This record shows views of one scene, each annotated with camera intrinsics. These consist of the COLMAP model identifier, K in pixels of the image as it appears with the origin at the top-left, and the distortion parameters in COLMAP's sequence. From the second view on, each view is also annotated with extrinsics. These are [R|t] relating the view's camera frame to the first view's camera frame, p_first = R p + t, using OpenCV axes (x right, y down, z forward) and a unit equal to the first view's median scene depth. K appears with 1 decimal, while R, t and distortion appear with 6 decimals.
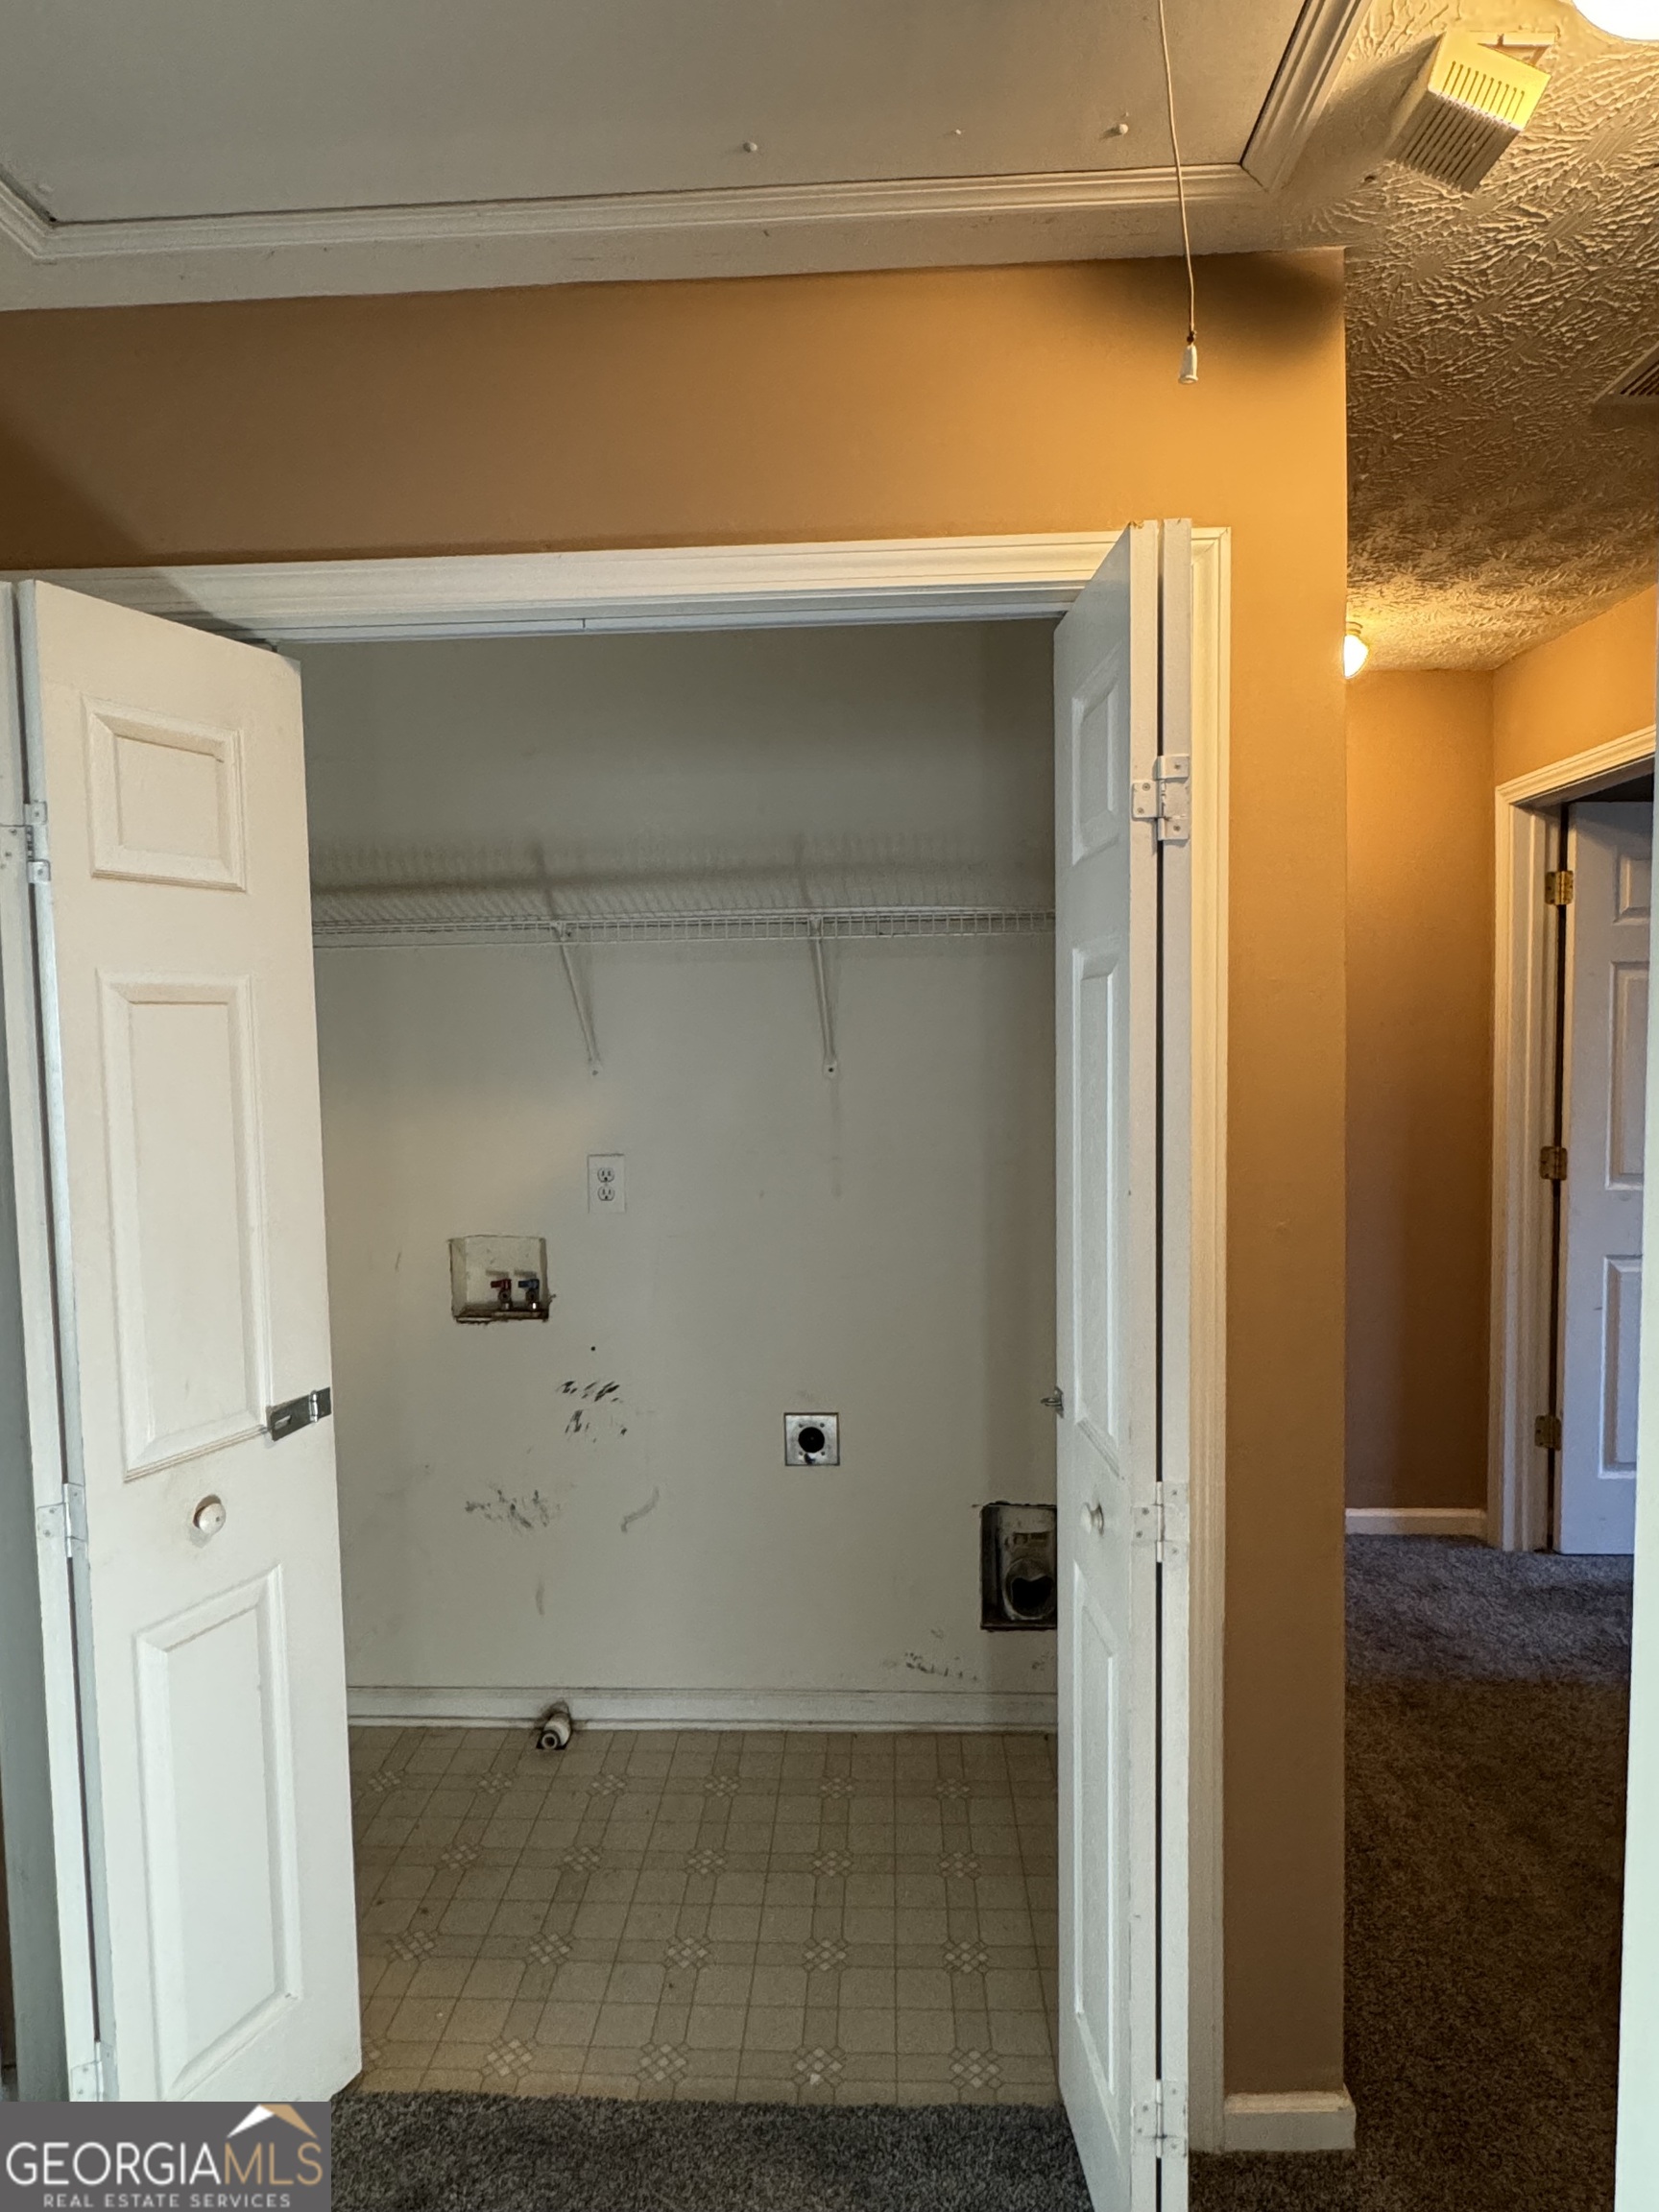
lens RADIAL K [[1340.8, 0, 828.7], [0, 1340.8, 1113.0], [0, 0, 1]] dist [0.004975, 0.000776]
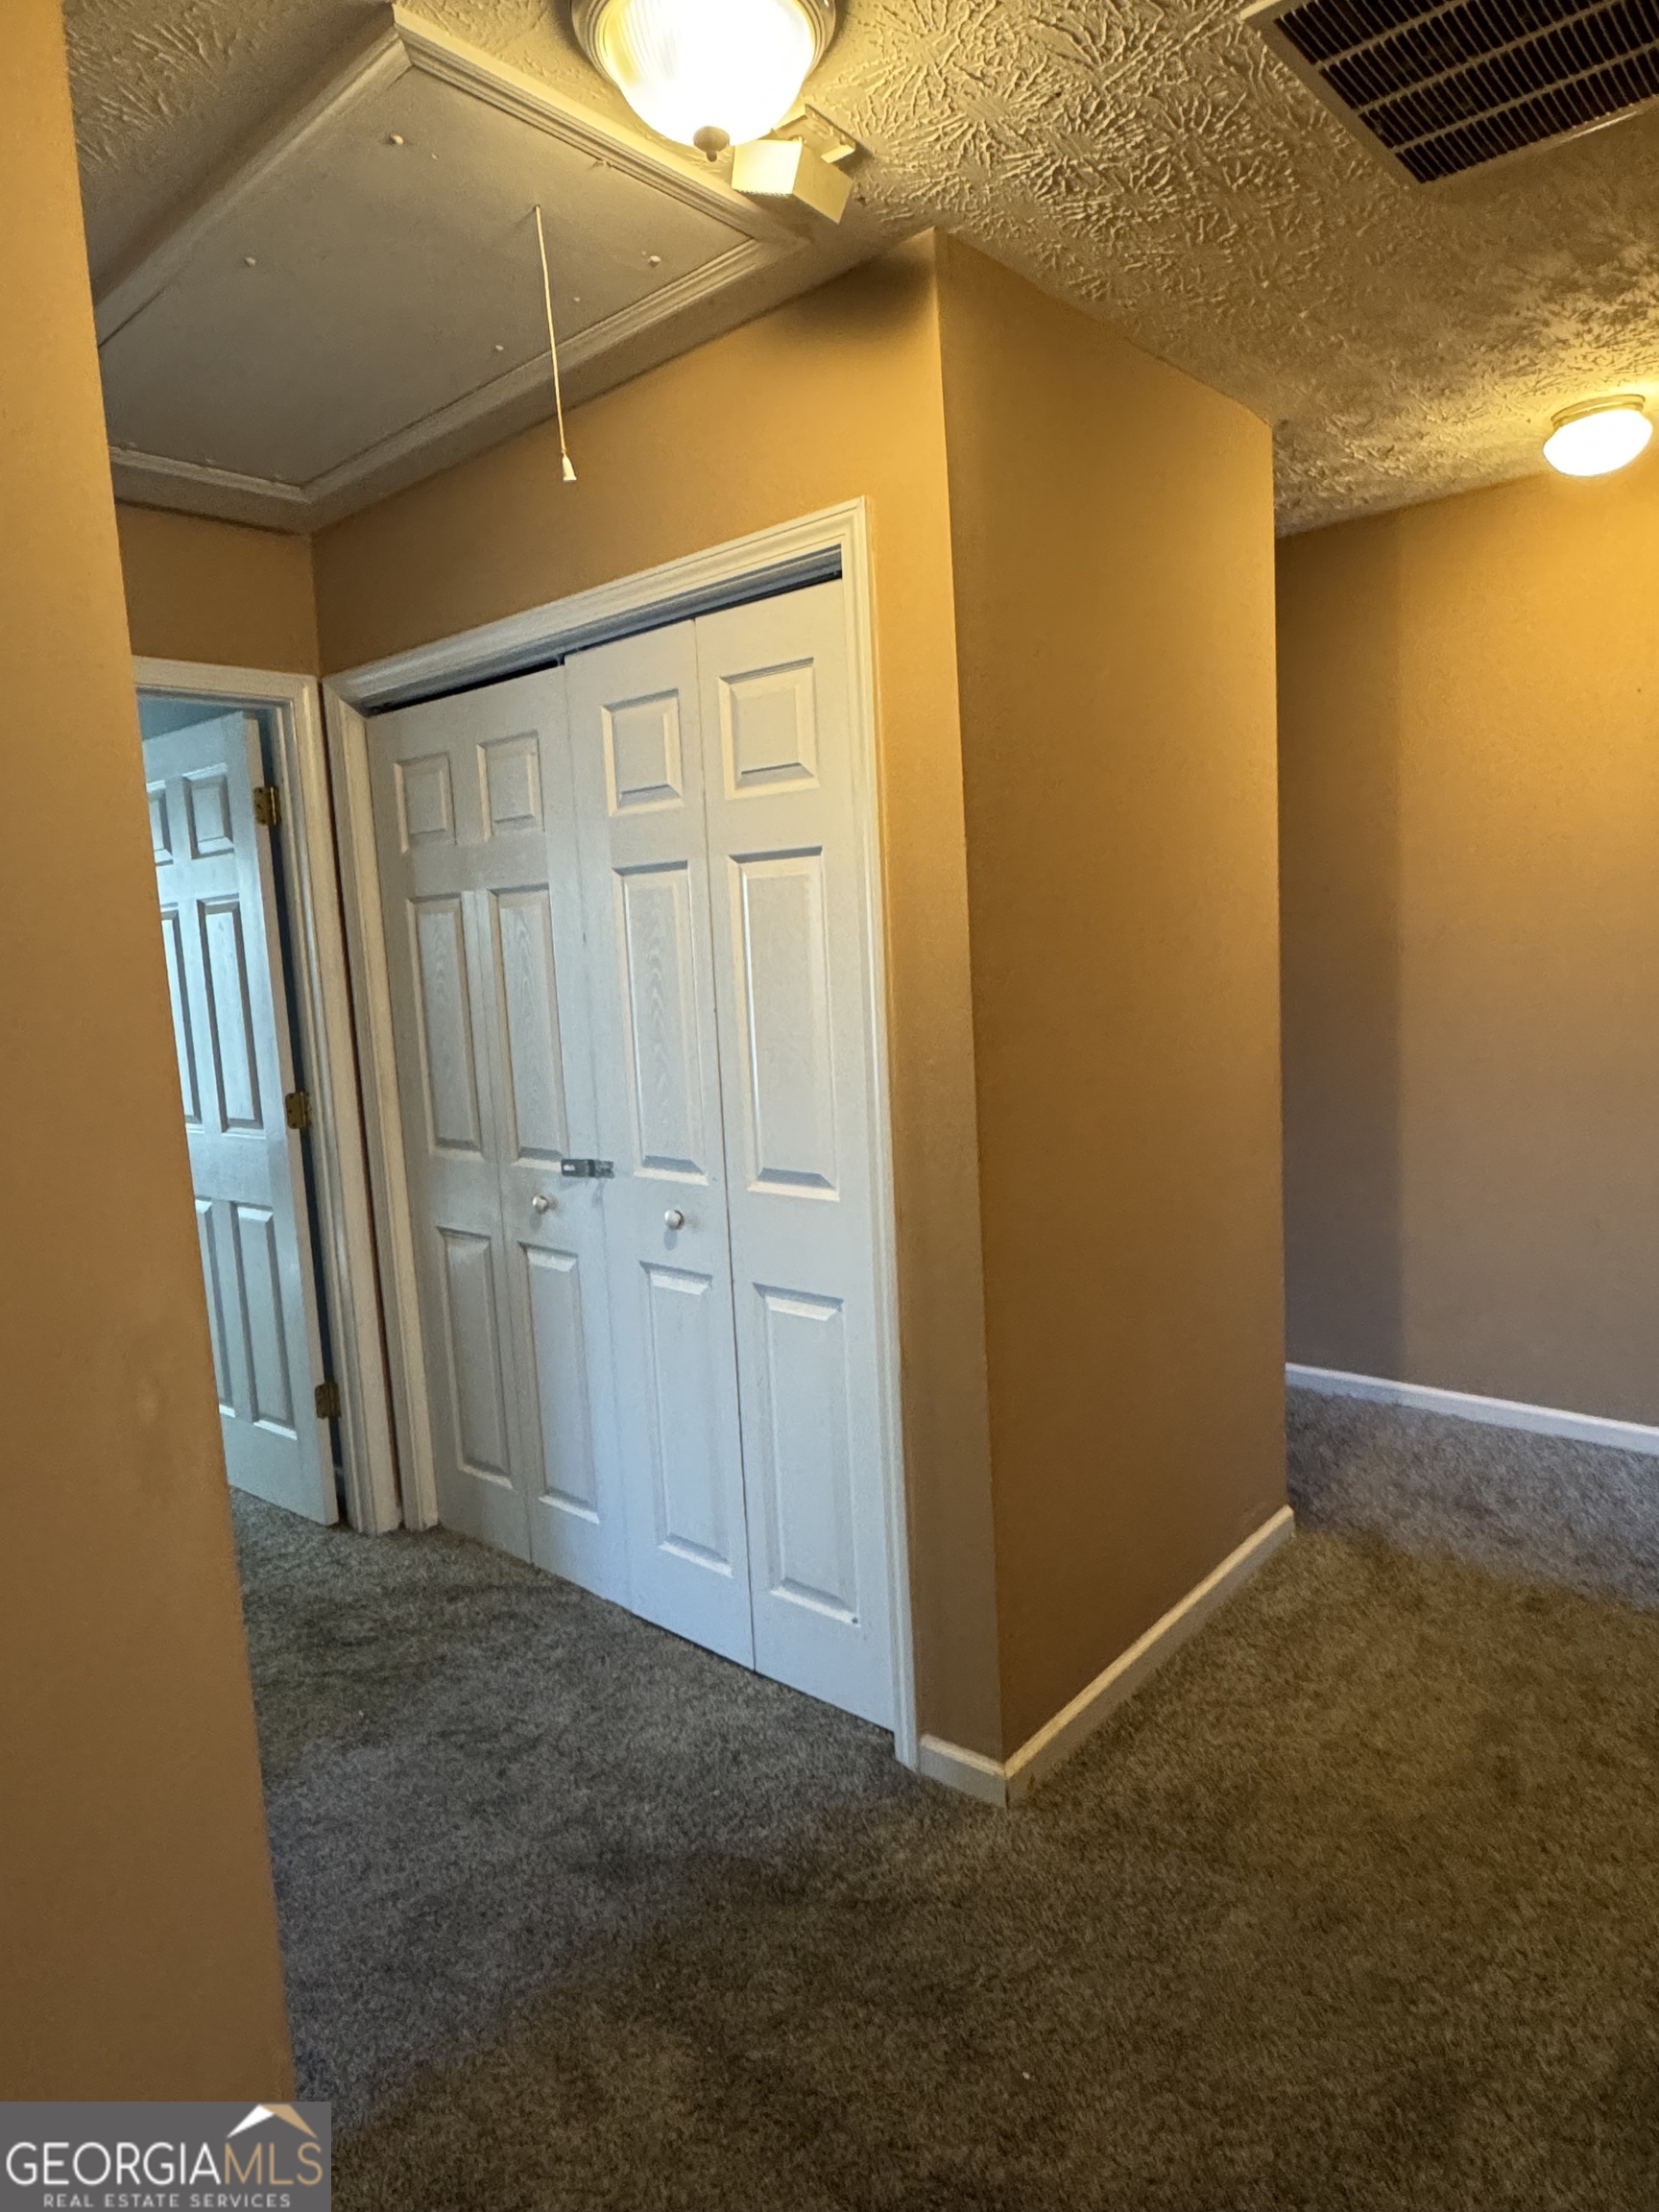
lens RADIAL K [[1340.8, 0, 829.4], [0, 1340.8, 1106.6], [0, 0, 1]] dist [0.004975, 0.000776]
pose [[0.779819, 0.061323, -0.622995, 0.741223], [-0.002523, 0.995490, 0.094831, 0.003929], [0.626001, -0.072379, 0.776456, -0.014241]]
